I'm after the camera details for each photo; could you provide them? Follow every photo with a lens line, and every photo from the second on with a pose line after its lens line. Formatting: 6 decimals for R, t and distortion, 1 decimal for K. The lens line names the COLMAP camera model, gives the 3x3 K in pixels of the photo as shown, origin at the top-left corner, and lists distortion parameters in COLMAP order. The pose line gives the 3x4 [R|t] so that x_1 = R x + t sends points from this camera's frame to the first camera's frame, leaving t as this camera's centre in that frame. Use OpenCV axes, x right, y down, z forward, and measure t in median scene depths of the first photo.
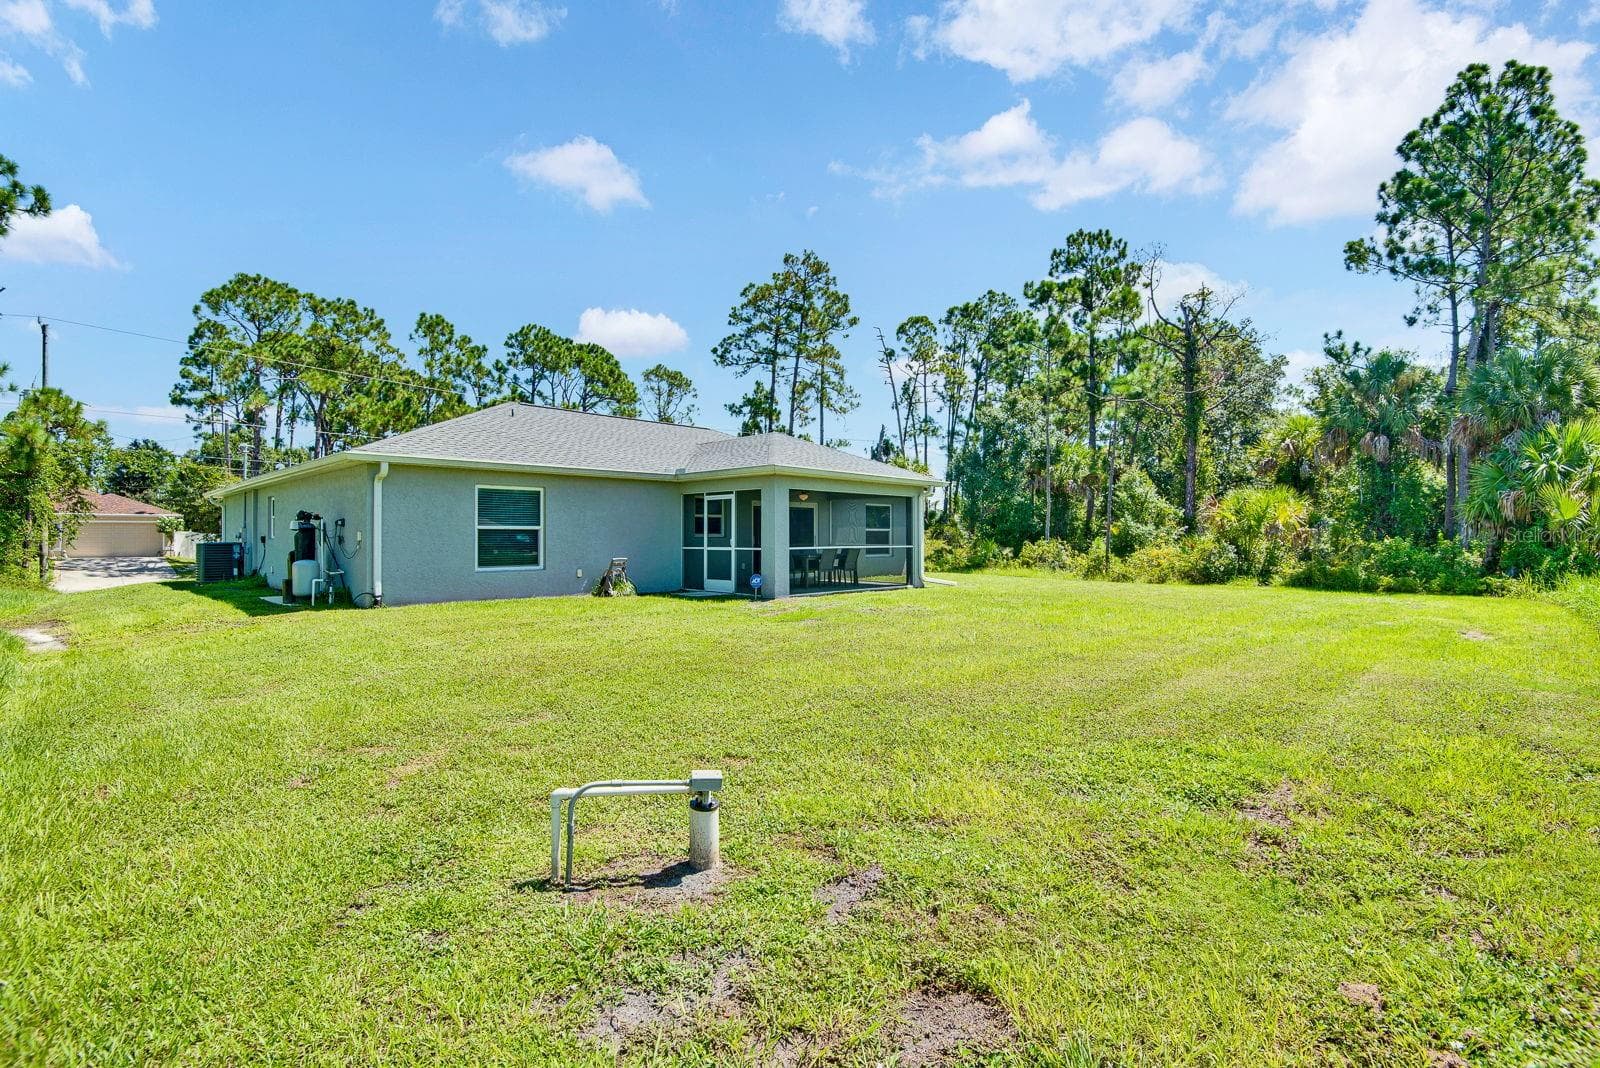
lens RADIAL K [[740.3, 0, 800.0], [0, 740.3, 536.2], [0, 0, 1]] dist [0.000599, -0.041905]
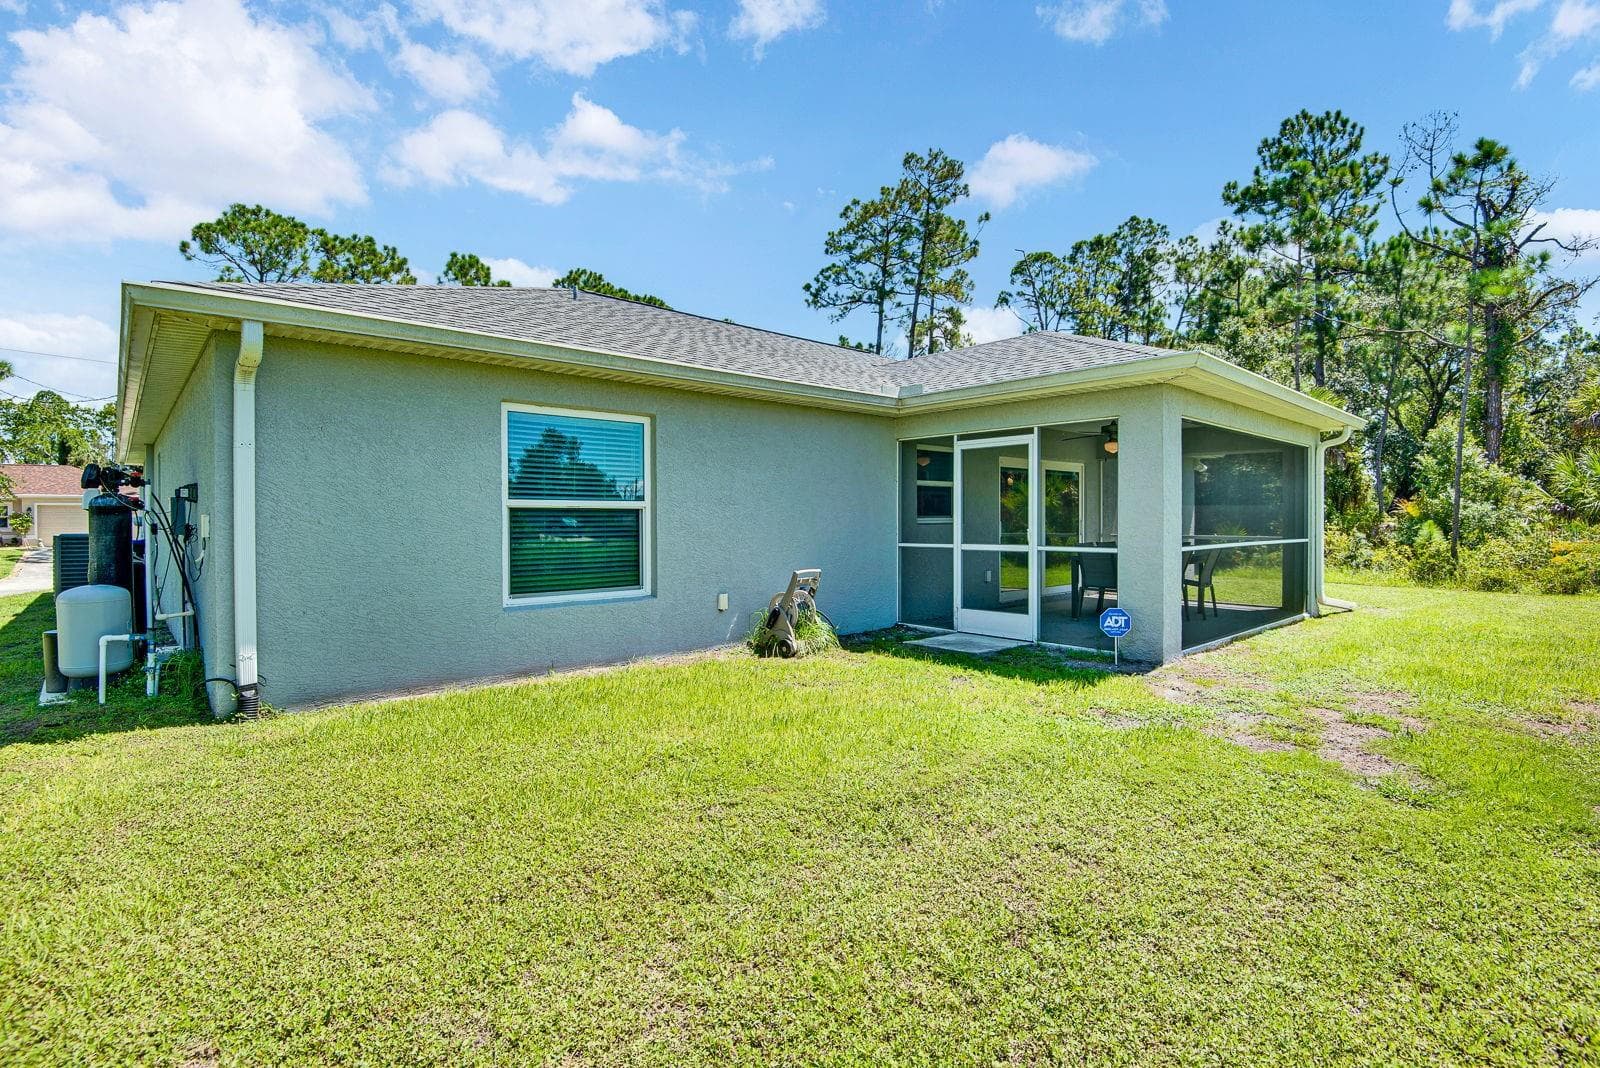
lens RADIAL K [[778.4, 0, 796.3], [0, 778.4, 531.3], [0, 0, 1]] dist [-0.001472, -0.041356]
pose [[0.997432, -0.000980, -0.071611, -0.068624], [0.002065, 0.999884, 0.015083, -0.000673], [0.071588, -0.015192, 0.997319, 0.162364]]
